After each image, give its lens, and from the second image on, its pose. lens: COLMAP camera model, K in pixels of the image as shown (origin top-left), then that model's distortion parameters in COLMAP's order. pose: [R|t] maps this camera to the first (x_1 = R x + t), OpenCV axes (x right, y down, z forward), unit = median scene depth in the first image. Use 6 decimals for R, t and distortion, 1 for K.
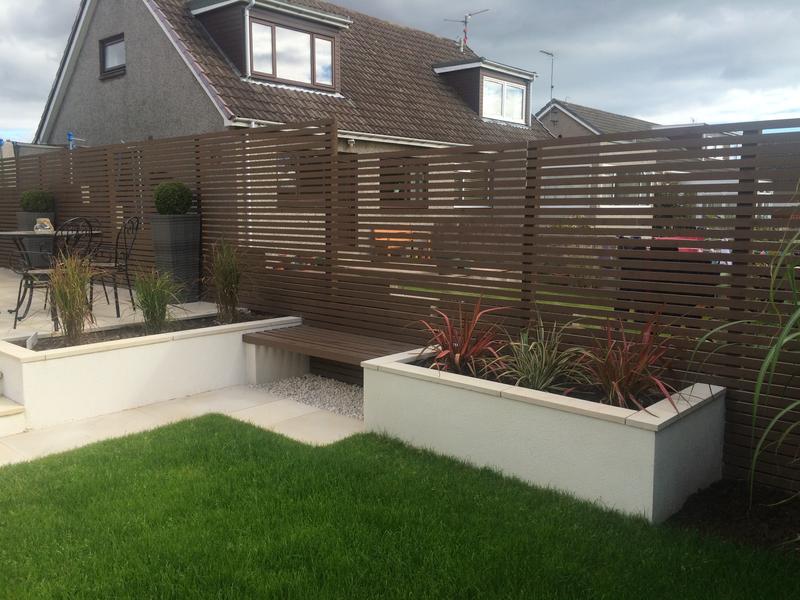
lens RADIAL K [[684.2, 0, 396.4], [0, 684.2, 298.0], [0, 0, 1]] dist [0.083165, -0.112421]
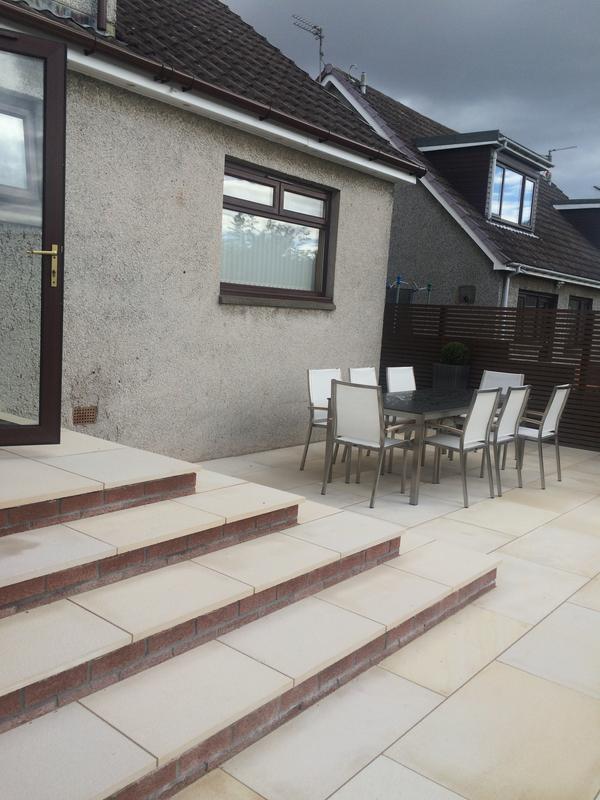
lens RADIAL K [[684.2, 0, 300.0], [0, 684.2, 400.0], [0, 0, 1]] dist [0.083165, -0.112421]
pose [[0.997283, 0.049384, 0.054665, -0.494655], [-0.049370, 0.998779, -0.001600, -0.036354], [-0.054677, -0.001104, 0.998503, 0.004299]]
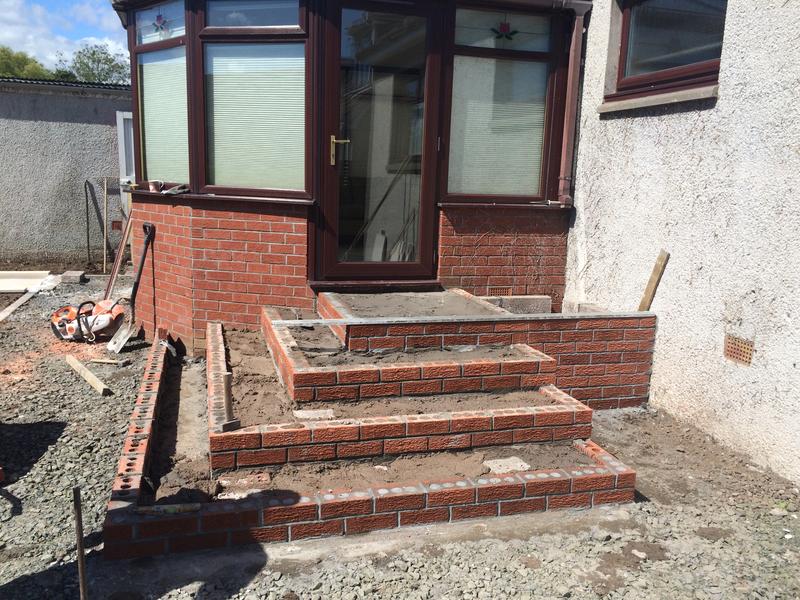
lens RADIAL K [[684.2, 0, 396.4], [0, 684.2, 298.0], [0, 0, 1]] dist [0.083165, -0.112421]
pose [[-0.528559, 0.133654, -0.838309, -0.301140], [-0.138256, 0.960789, 0.240353, -0.087375], [0.837562, 0.242943, -0.489355, 0.394352]]
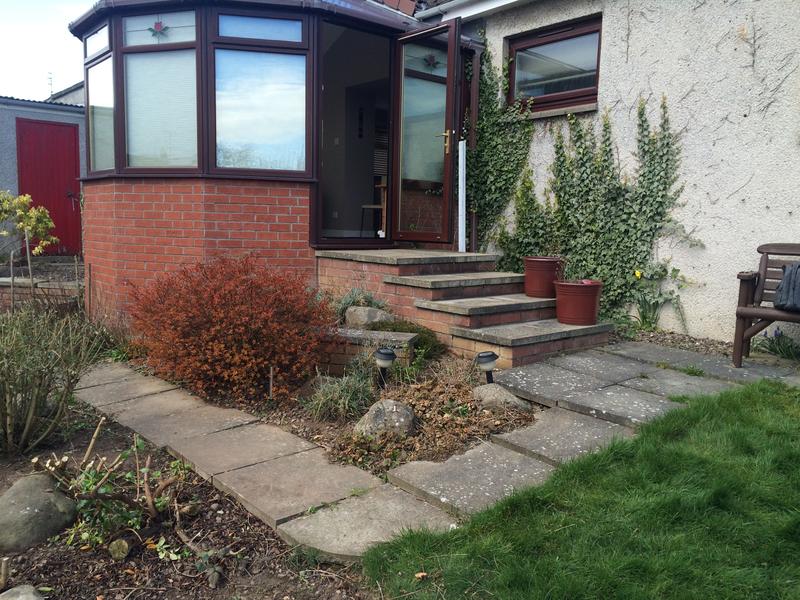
lens RADIAL K [[684.2, 0, 396.4], [0, 684.2, 298.0], [0, 0, 1]] dist [0.083165, -0.112421]
pose [[-0.145455, 0.111887, -0.983018, -0.150439], [-0.149500, 0.979690, 0.133630, -0.038961], [0.978004, 0.166398, -0.125774, 0.298420]]
